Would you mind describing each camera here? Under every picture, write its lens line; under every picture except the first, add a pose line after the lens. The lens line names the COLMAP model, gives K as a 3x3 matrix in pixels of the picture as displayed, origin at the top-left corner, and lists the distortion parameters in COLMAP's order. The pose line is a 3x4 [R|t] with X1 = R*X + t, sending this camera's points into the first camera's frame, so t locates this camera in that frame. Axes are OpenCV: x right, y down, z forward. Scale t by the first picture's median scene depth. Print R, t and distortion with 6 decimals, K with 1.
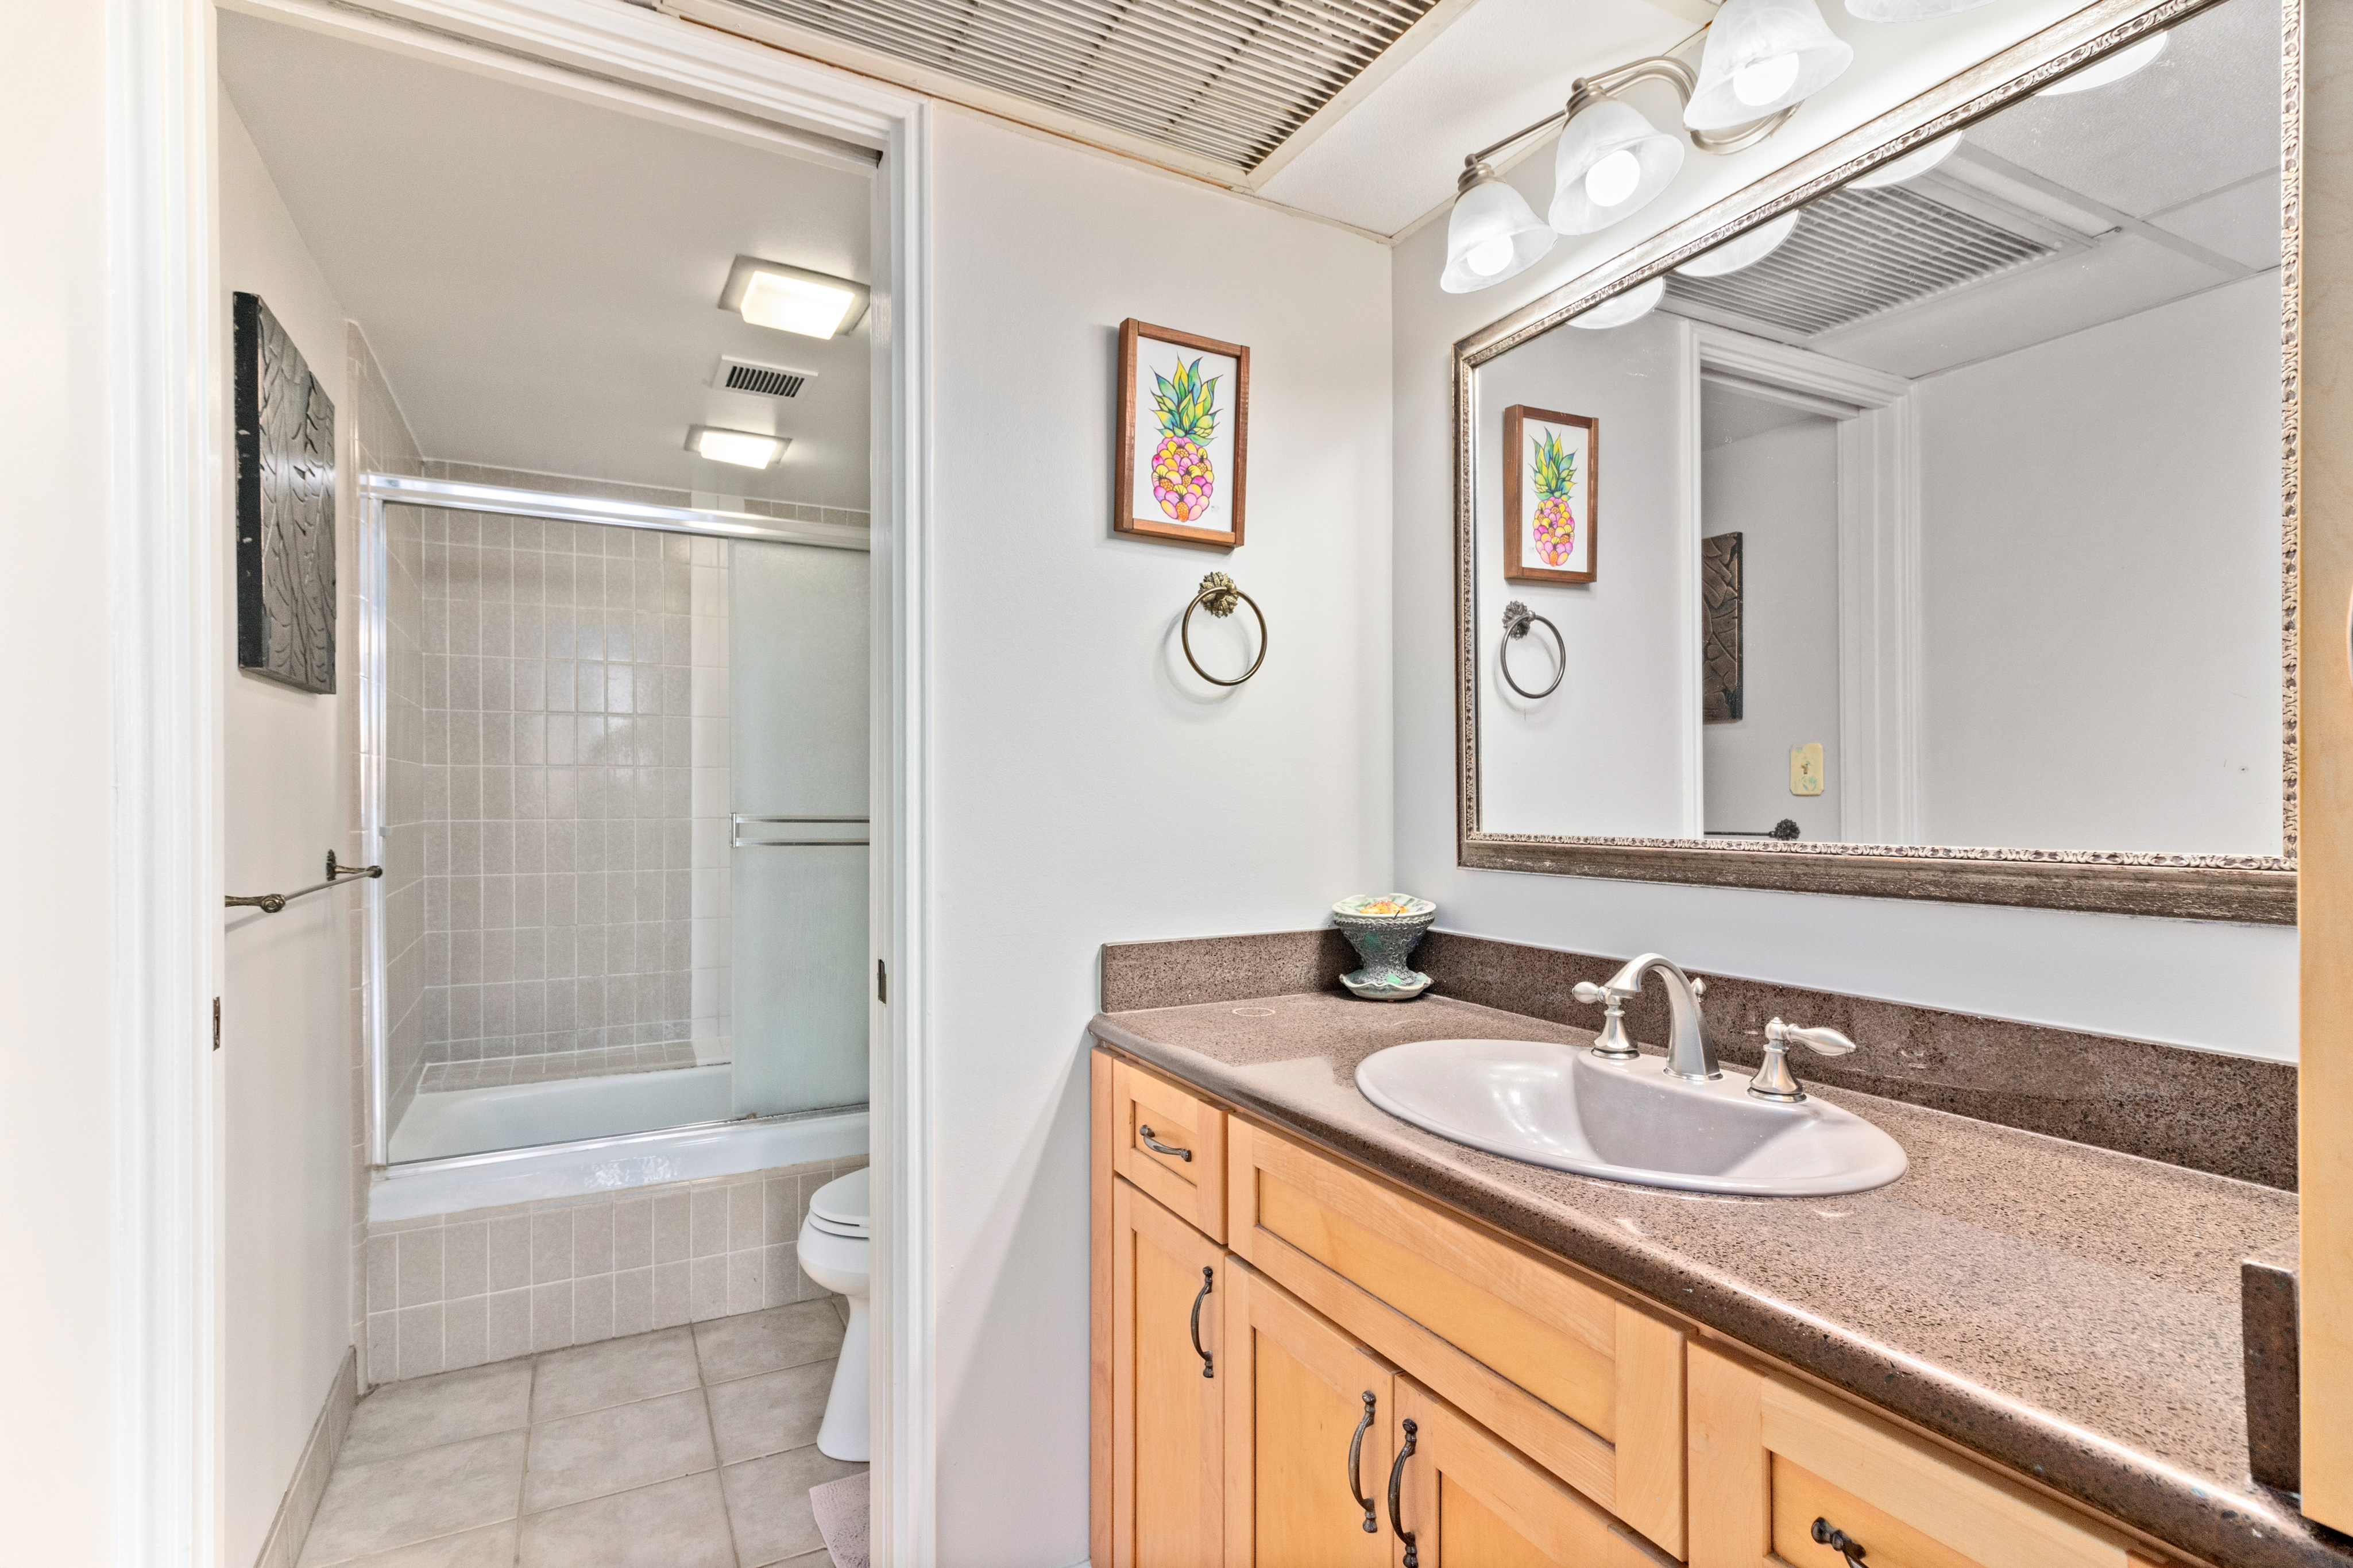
lens RADIAL K [[1125.3, 0, 1173.4], [0, 1125.3, 807.7], [0, 0, 1]] dist [0.019704, 0.000155]
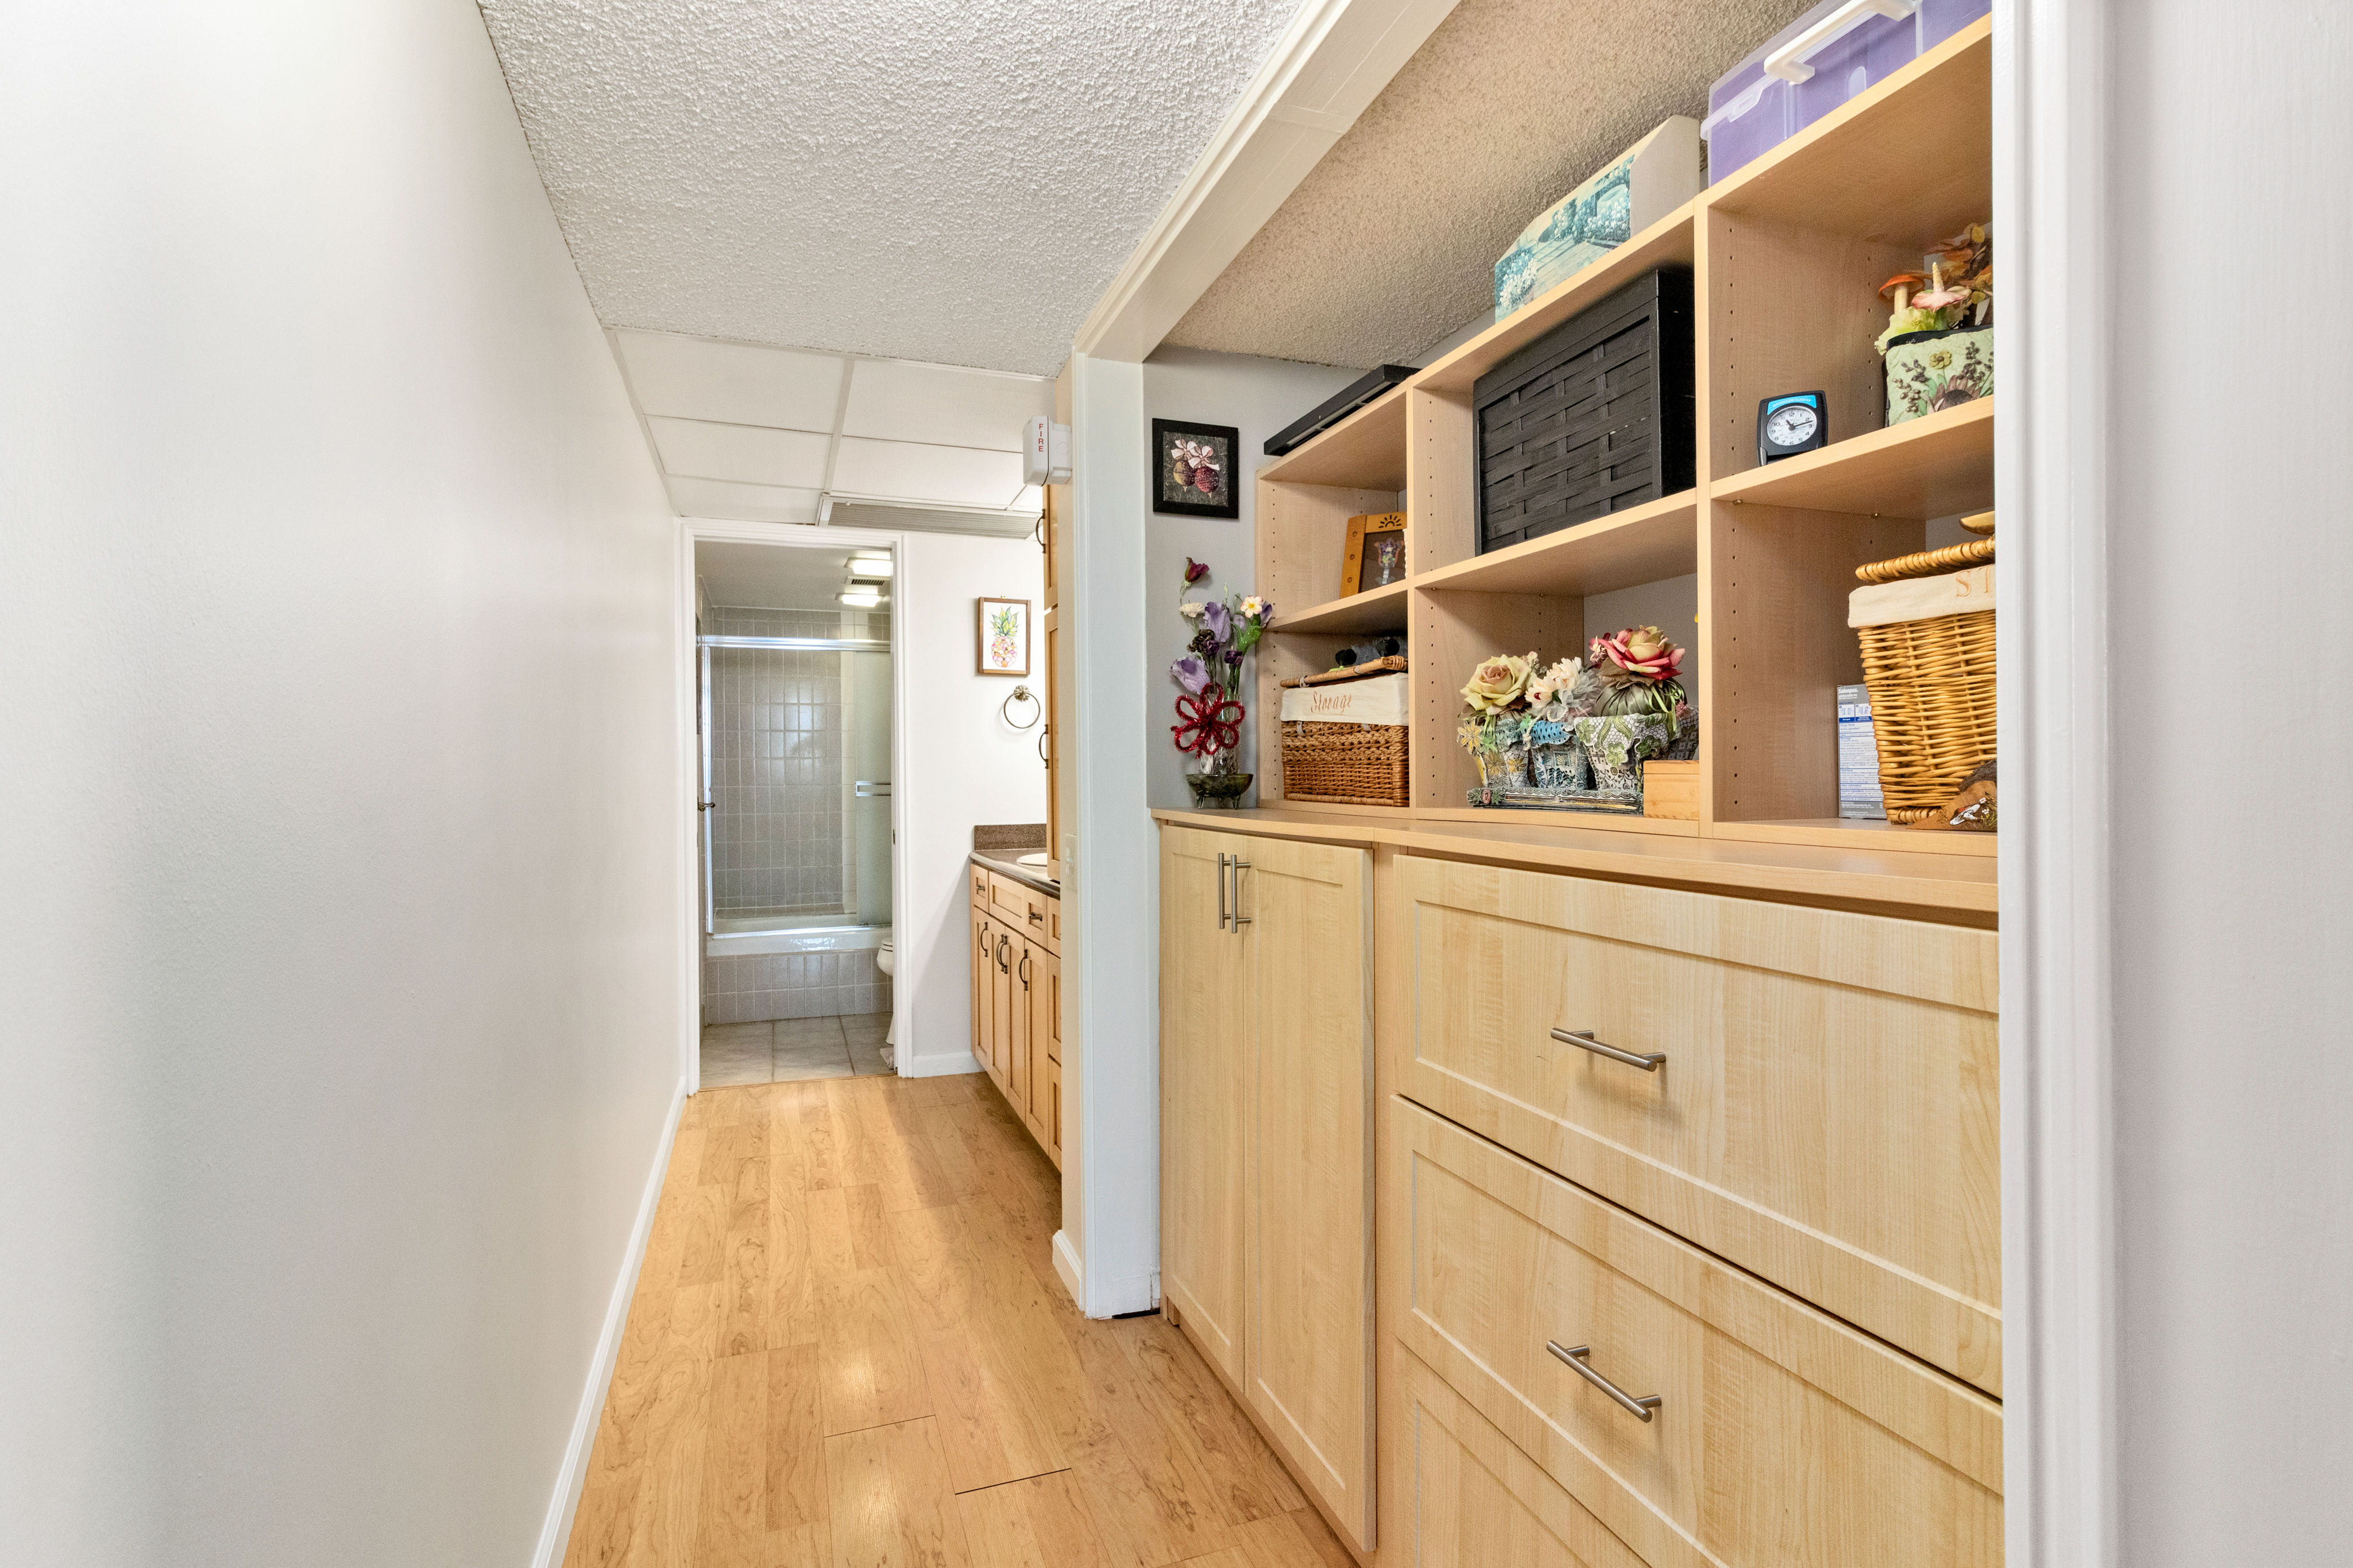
lens RADIAL K [[1125.3, 0, 1178.0], [0, 1125.3, 780.9], [0, 0, 1]] dist [0.019704, 0.000155]
pose [[0.990633, -0.008793, -0.136269, 0.424021], [0.008385, 0.999958, -0.003565, 0.014904], [0.136294, 0.002389, 0.990665, -0.865822]]
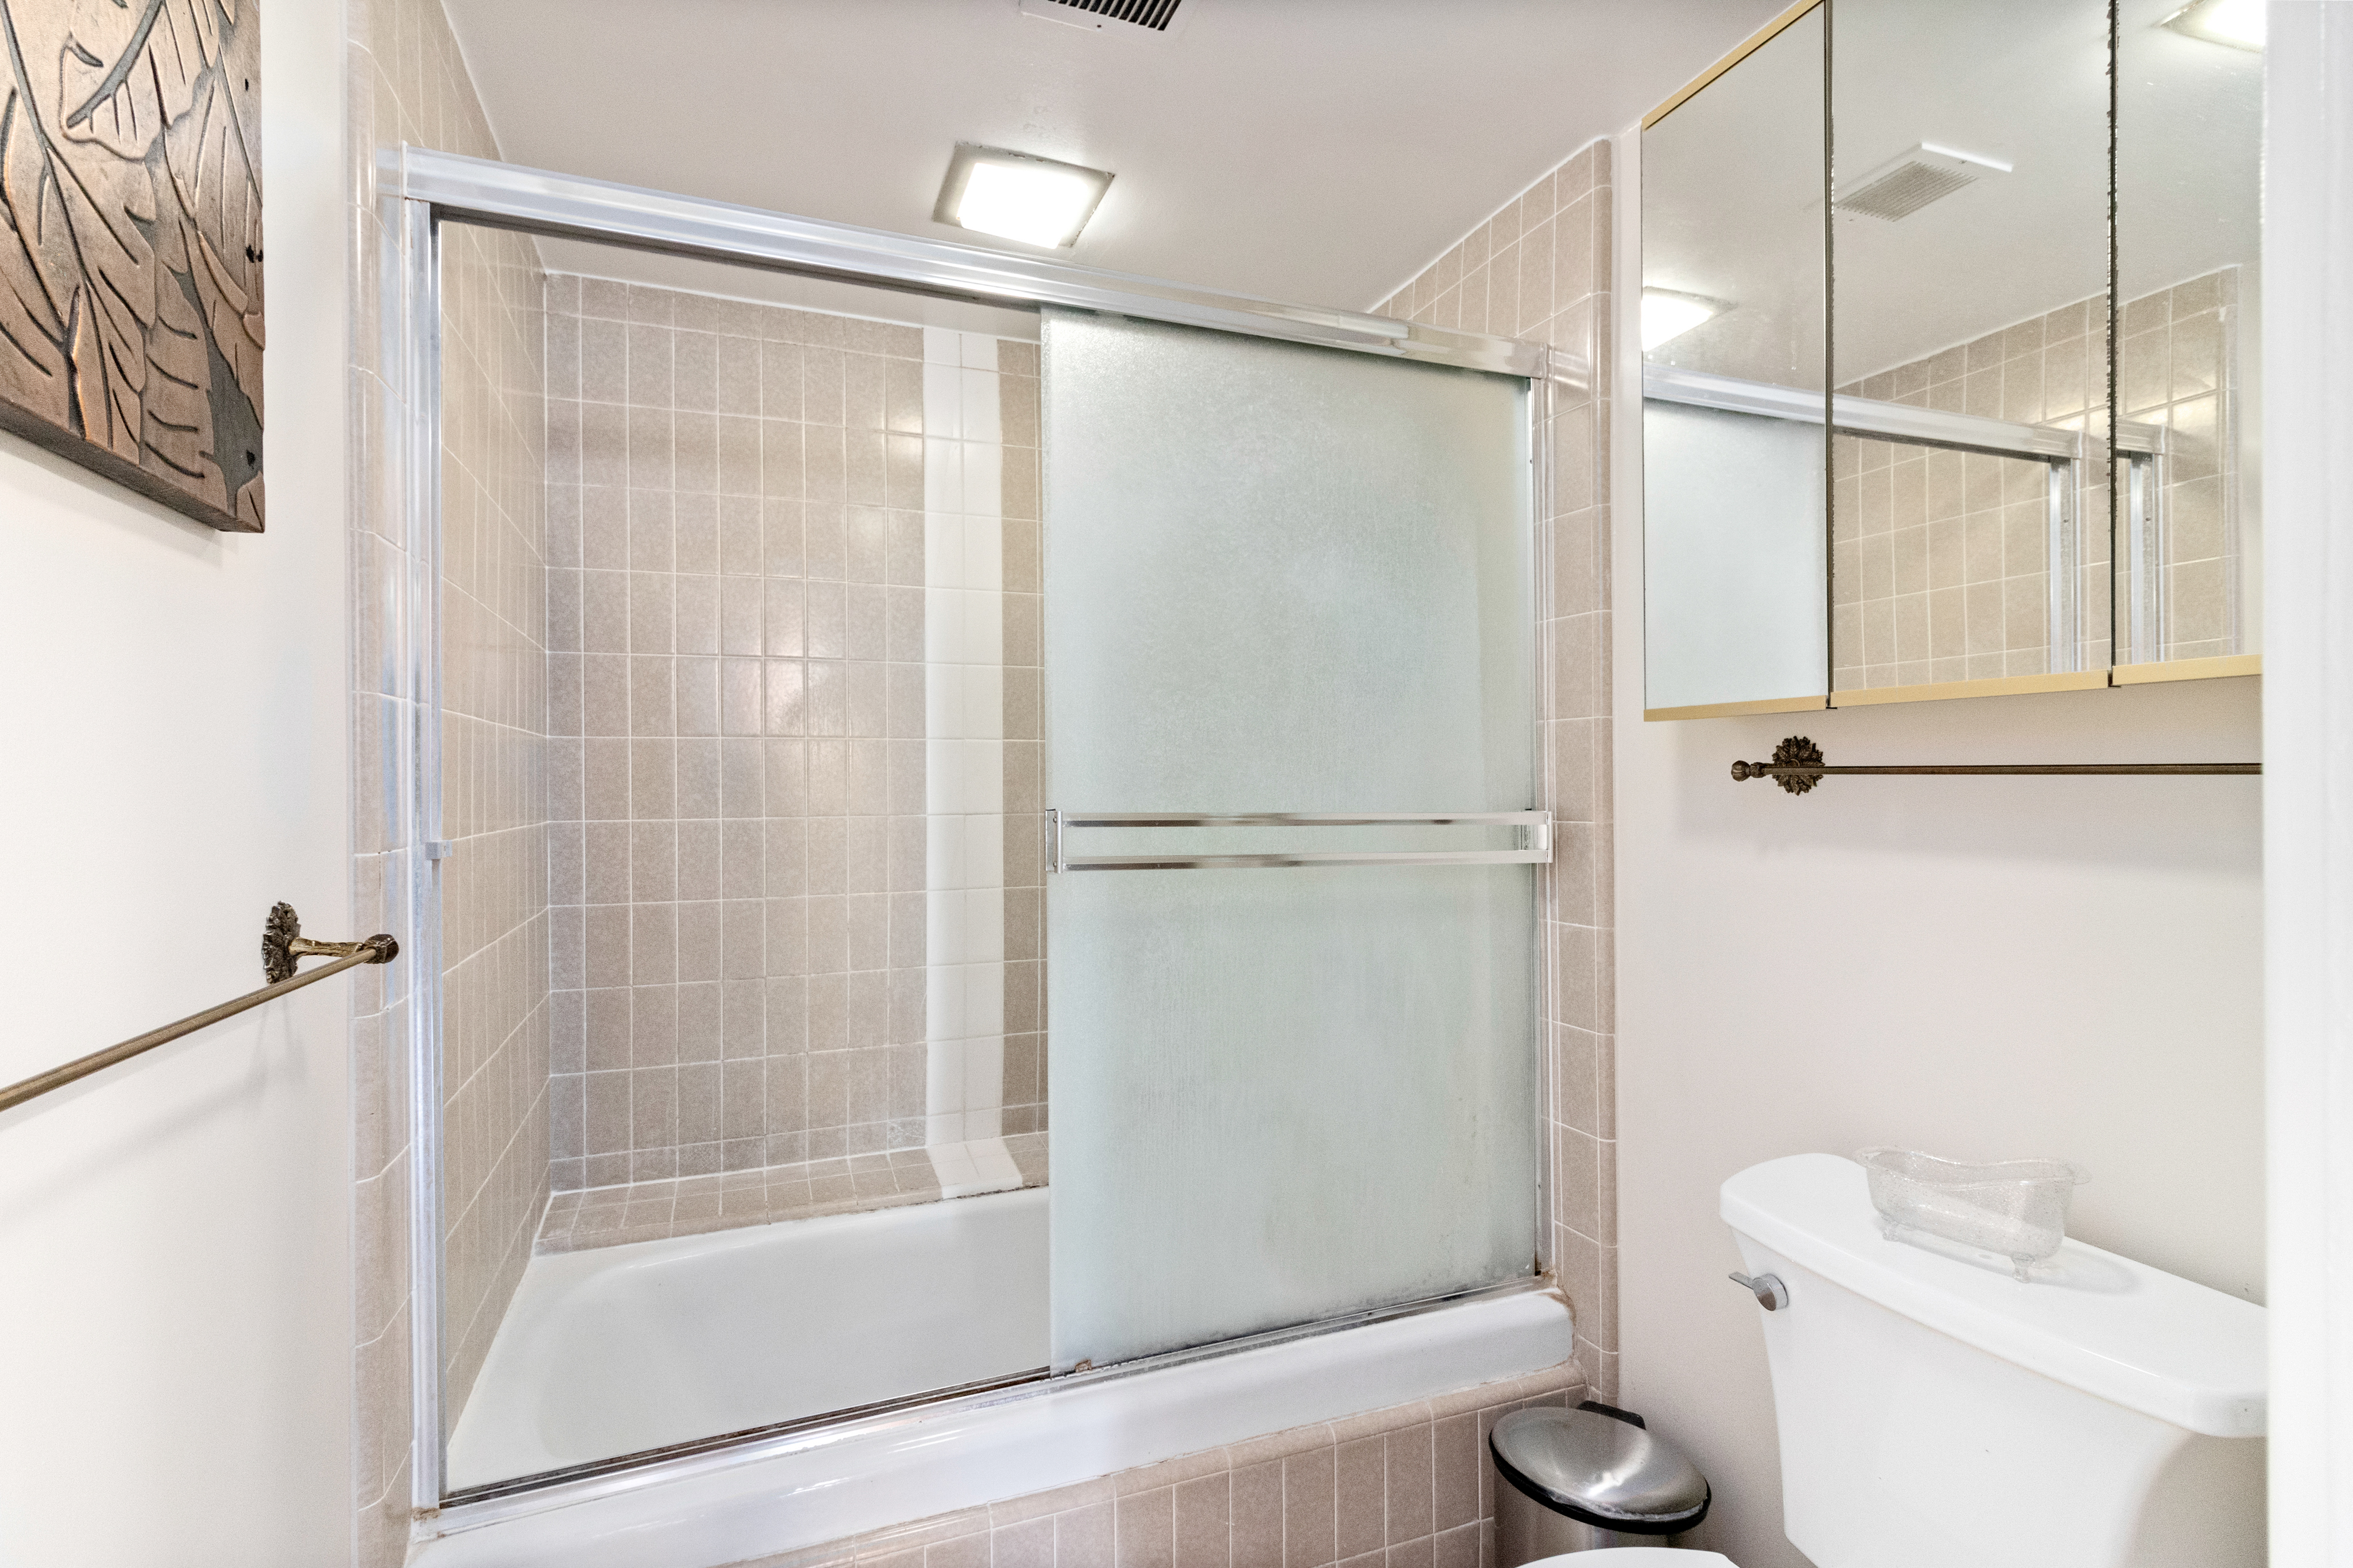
lens RADIAL K [[1125.3, 0, 1166.8], [0, 1125.3, 782.5], [0, 0, 1]] dist [0.019704, 0.000155]
pose [[0.992783, -0.007458, -0.119693, -0.223638], [0.006322, 0.999931, -0.009866, -0.002499], [0.119759, 0.009038, 0.992762, 0.388057]]
